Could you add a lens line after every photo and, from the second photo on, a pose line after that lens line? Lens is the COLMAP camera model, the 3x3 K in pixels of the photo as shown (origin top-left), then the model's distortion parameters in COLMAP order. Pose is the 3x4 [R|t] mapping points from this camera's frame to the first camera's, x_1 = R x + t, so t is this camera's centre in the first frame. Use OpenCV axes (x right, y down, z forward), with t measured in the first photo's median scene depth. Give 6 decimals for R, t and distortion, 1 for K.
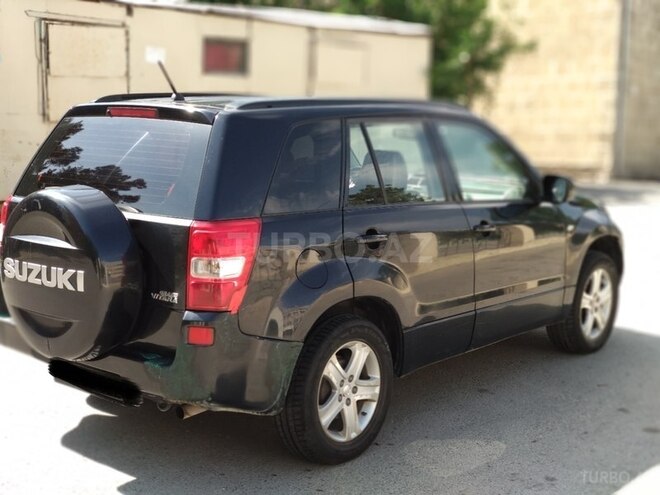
lens RADIAL K [[973.8, 0, 330.2], [0, 973.8, 277.0], [0, 0, 1]] dist [-0.009050, -0.014063]
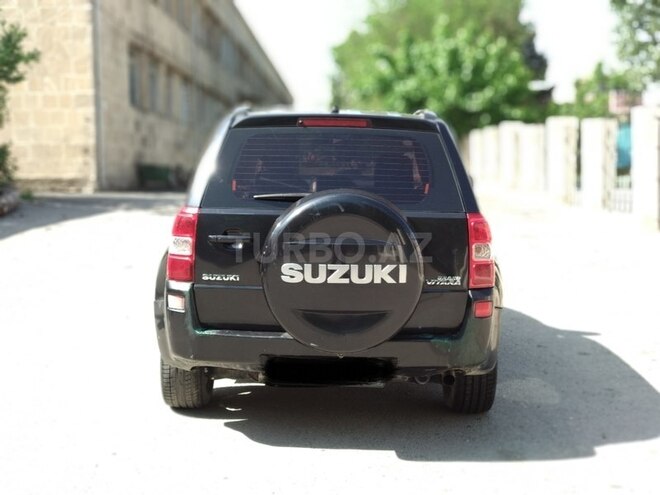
lens RADIAL K [[984.4, 0, 330.0], [0, 984.4, 247.5], [0, 0, 1]] dist [-0.526912, 3.800049]
pose [[0.782173, -0.078113, 0.618145, -0.958594], [0.105187, 0.994425, -0.007436, -0.024592], [-0.614118, 0.070837, 0.786029, 0.161948]]
